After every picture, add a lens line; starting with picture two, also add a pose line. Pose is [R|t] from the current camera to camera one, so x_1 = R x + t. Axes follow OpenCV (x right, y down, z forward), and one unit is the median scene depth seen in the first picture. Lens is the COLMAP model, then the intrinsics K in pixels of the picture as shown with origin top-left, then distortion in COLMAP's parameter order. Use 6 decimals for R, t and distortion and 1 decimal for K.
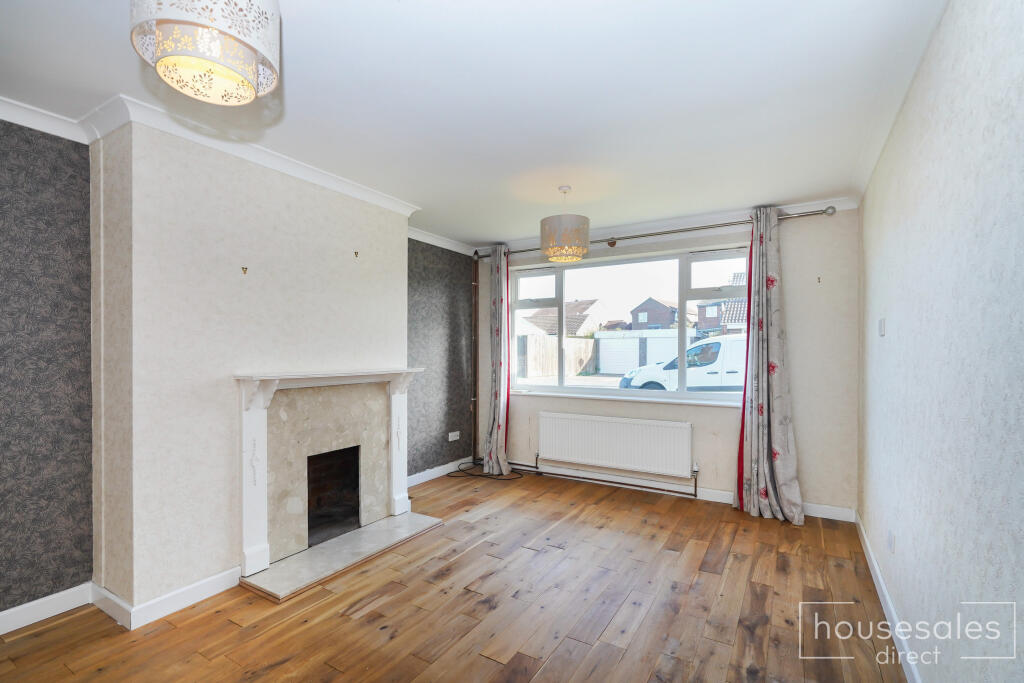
lens RADIAL K [[469.2, 0, 512.5], [0, 469.2, 352.1], [0, 0, 1]] dist [-0.001654, 0.002146]
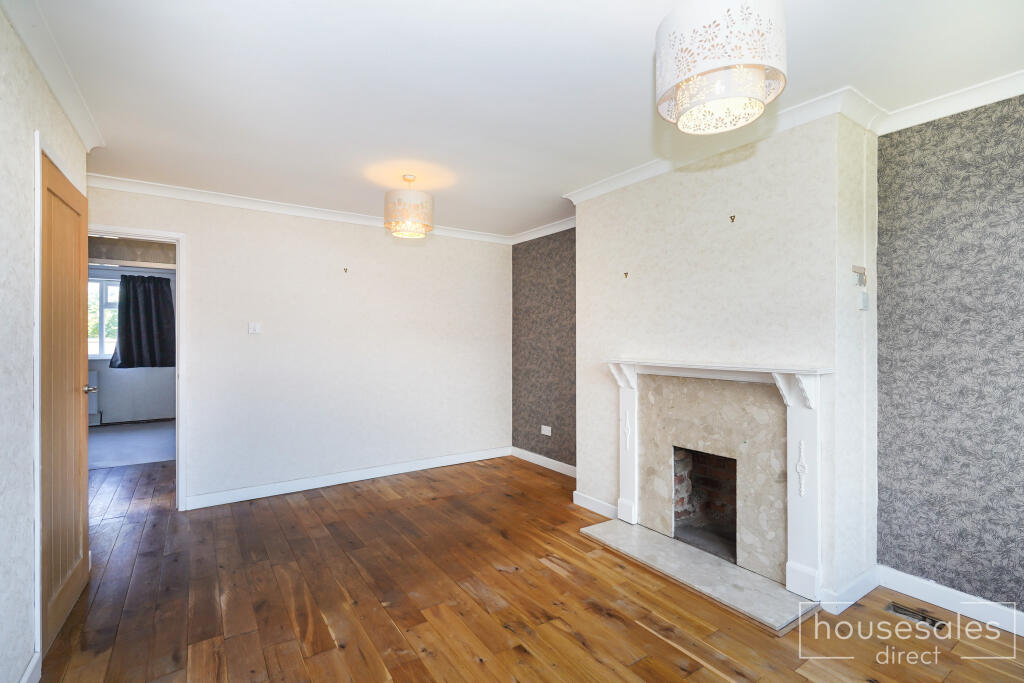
lens RADIAL K [[469.2, 0, 512.2], [0, 469.2, 342.7], [0, 0, 1]] dist [-0.001654, 0.002146]
pose [[-0.416578, -0.002456, -0.909097, 0.621220], [-0.012829, 0.999913, 0.003177, 0.005509], [0.909009, 0.012986, -0.416573, 1.119993]]
